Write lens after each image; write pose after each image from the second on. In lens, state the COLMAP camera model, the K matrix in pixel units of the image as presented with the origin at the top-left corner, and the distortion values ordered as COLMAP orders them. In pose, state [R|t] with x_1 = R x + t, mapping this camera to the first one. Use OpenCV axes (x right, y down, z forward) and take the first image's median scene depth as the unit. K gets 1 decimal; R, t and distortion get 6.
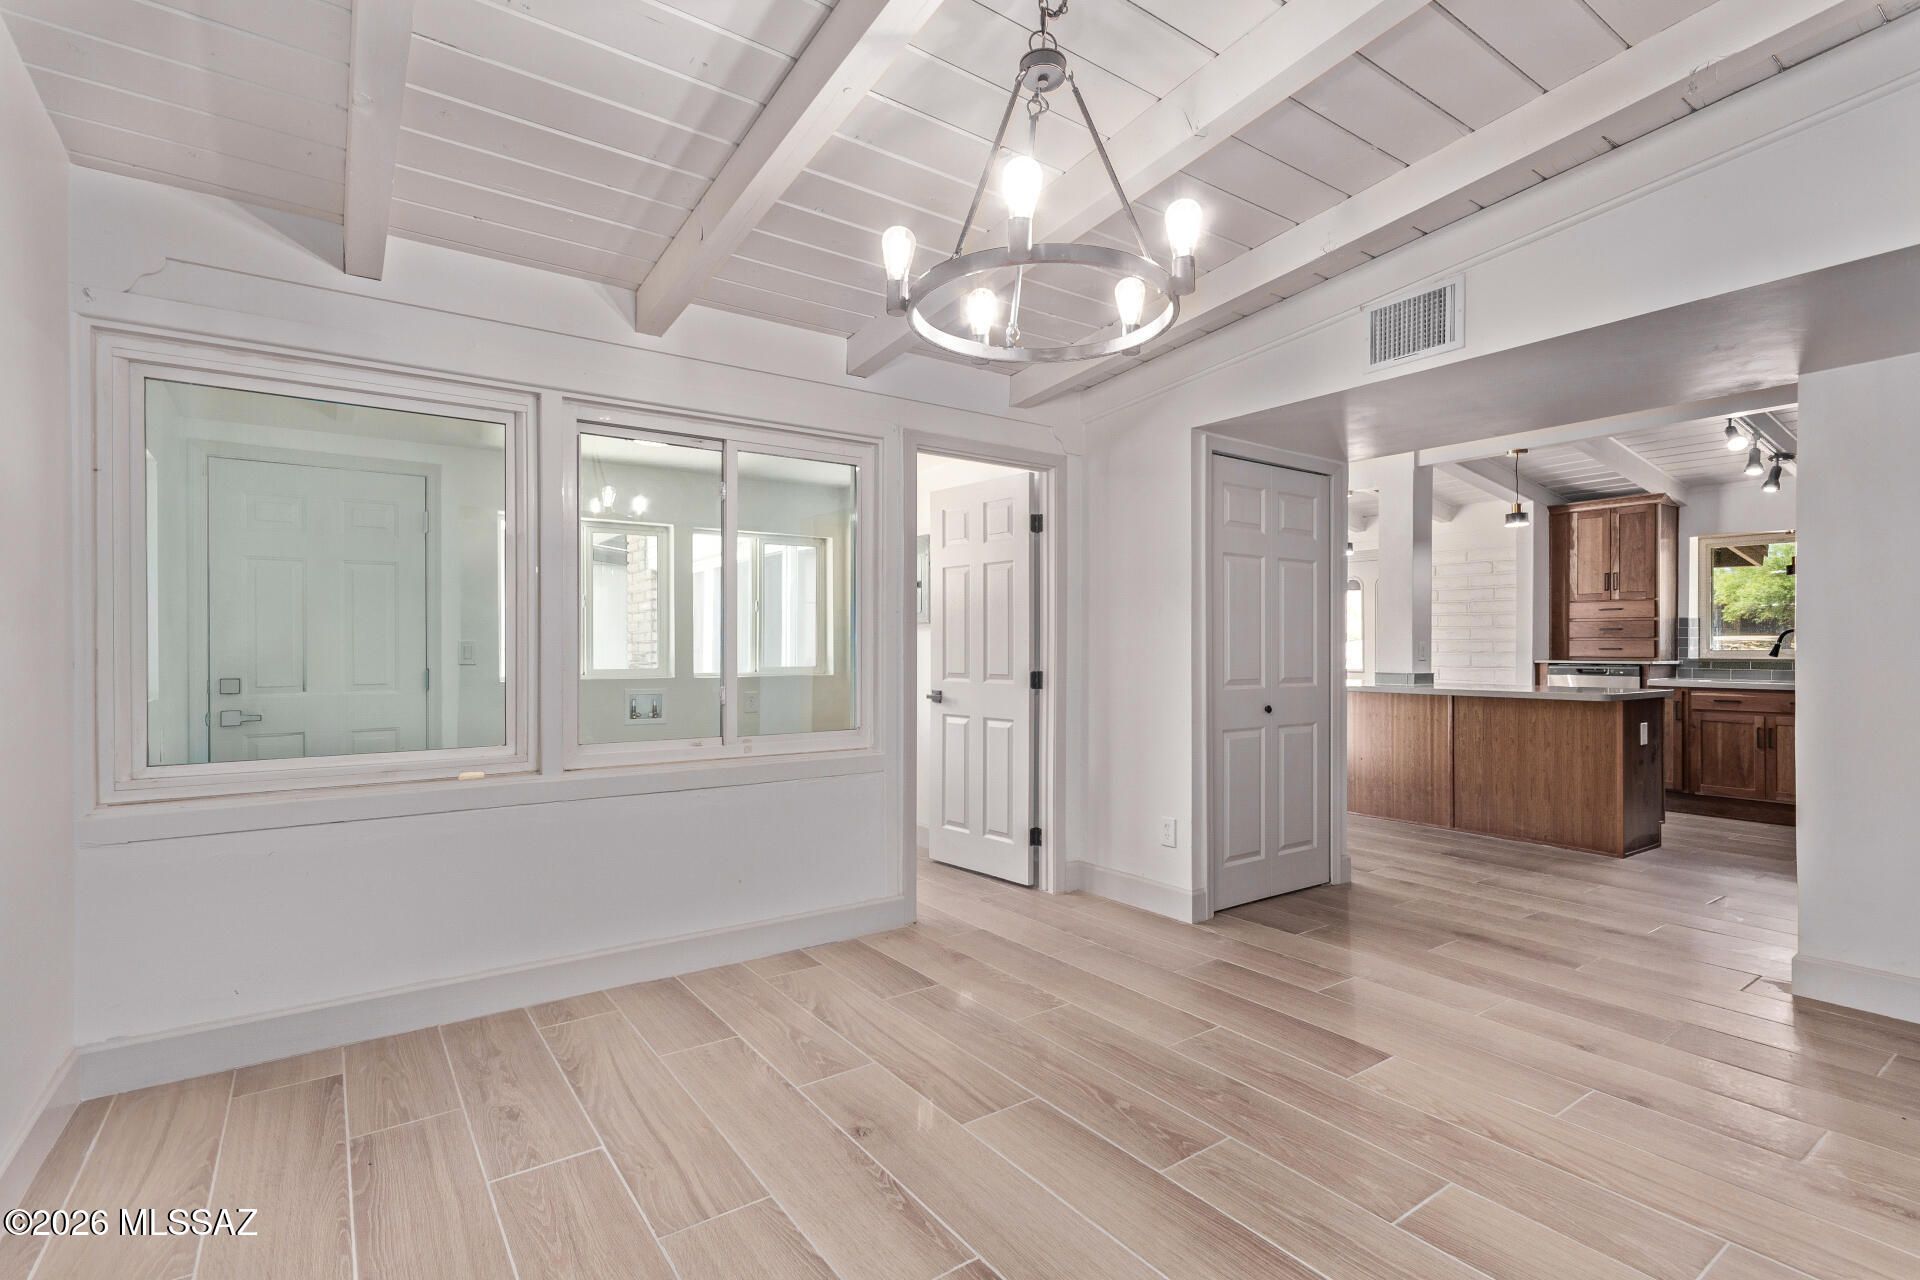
lens RADIAL K [[912.0, 0, 934.9], [0, 912.0, 644.6], [0, 0, 1]] dist [0.008085, -0.000355]
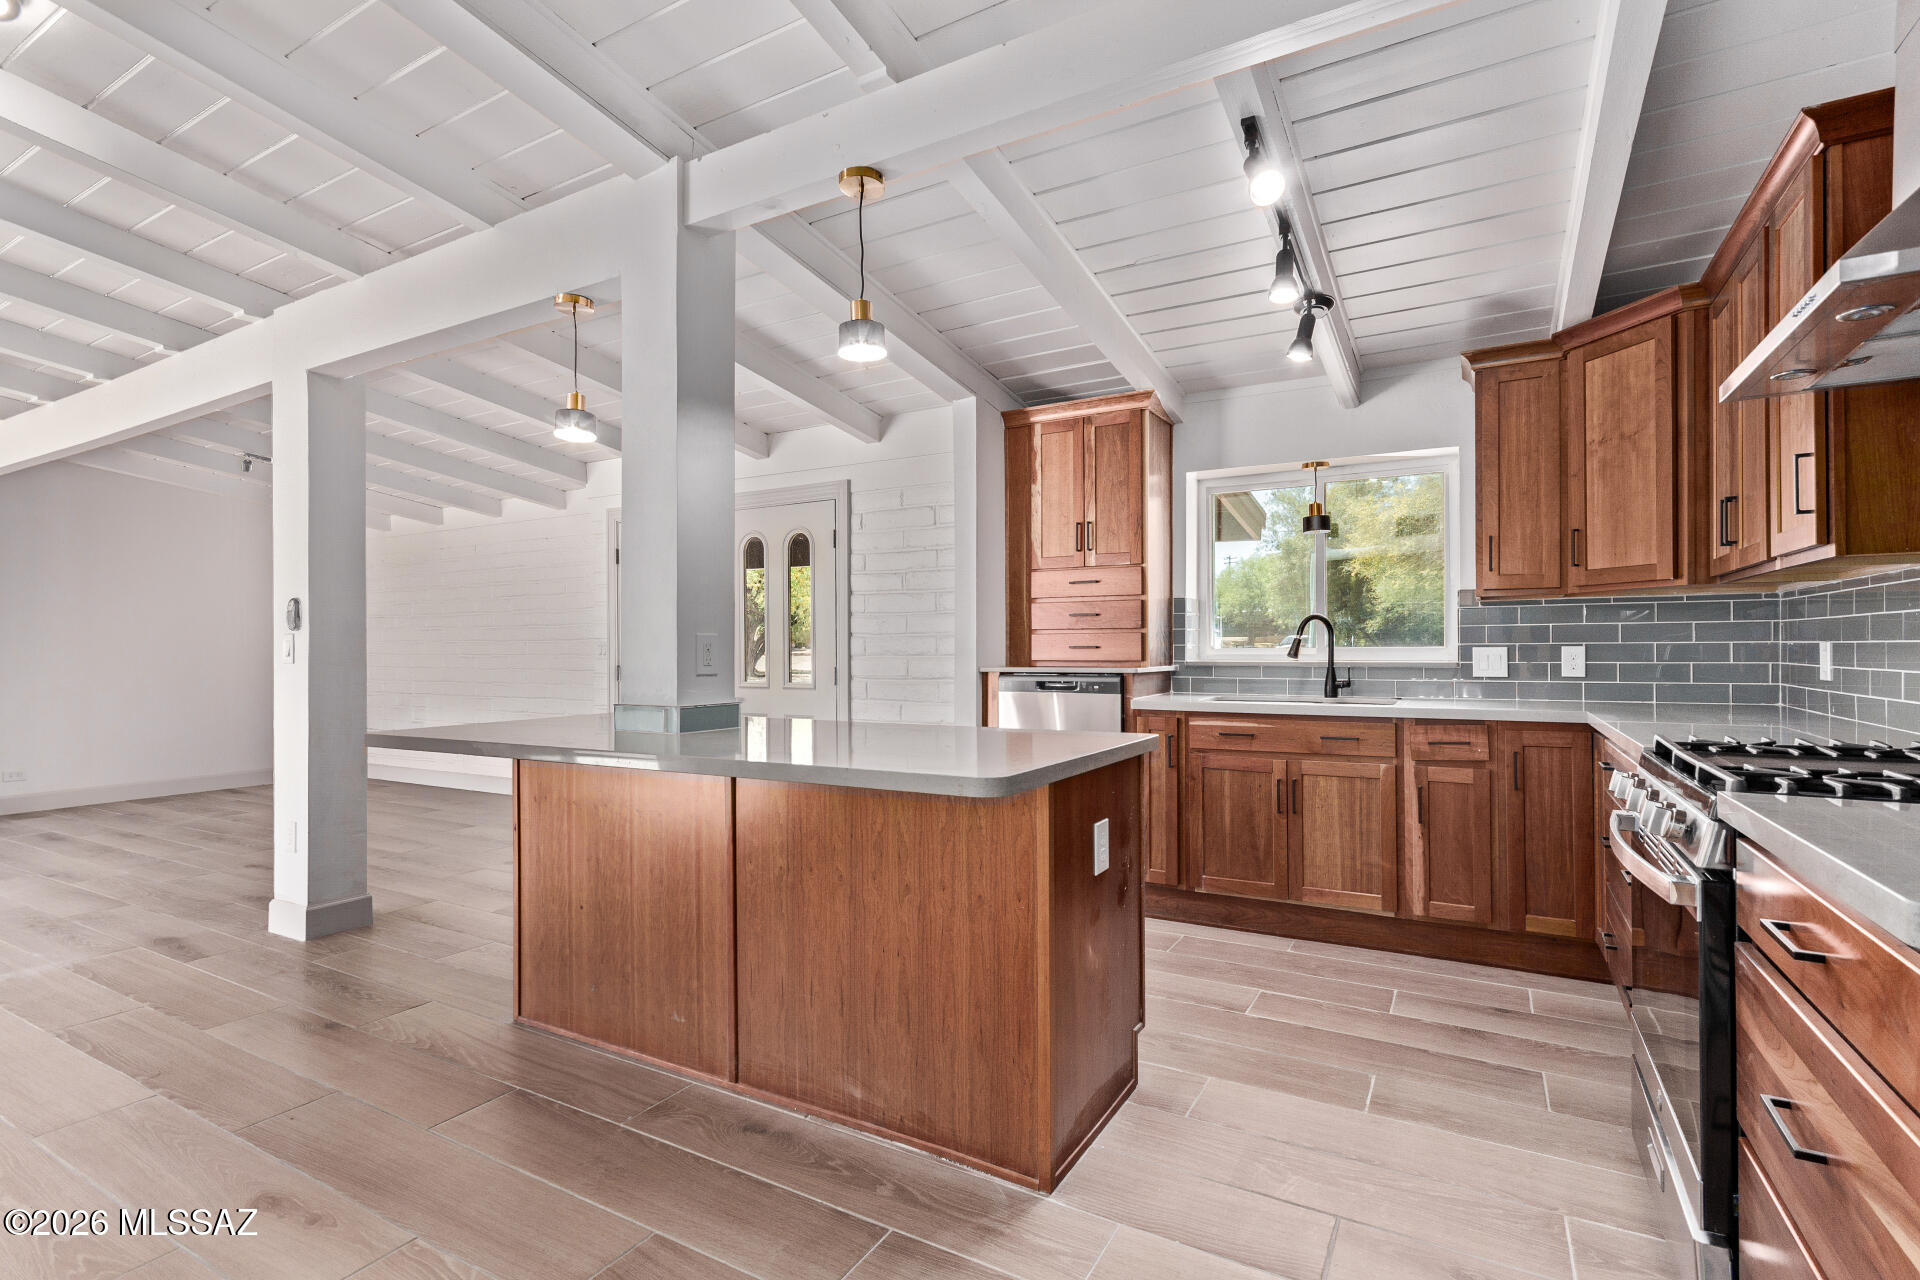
lens RADIAL K [[912.0, 0, 969.6], [0, 912.0, 646.7], [0, 0, 1]] dist [0.008085, -0.000355]
pose [[0.898999, -0.004514, 0.437927, 0.416227], [0.004665, 0.999989, 0.000730, 0.003558], [-0.437926, 0.001387, 0.899010, 0.503935]]
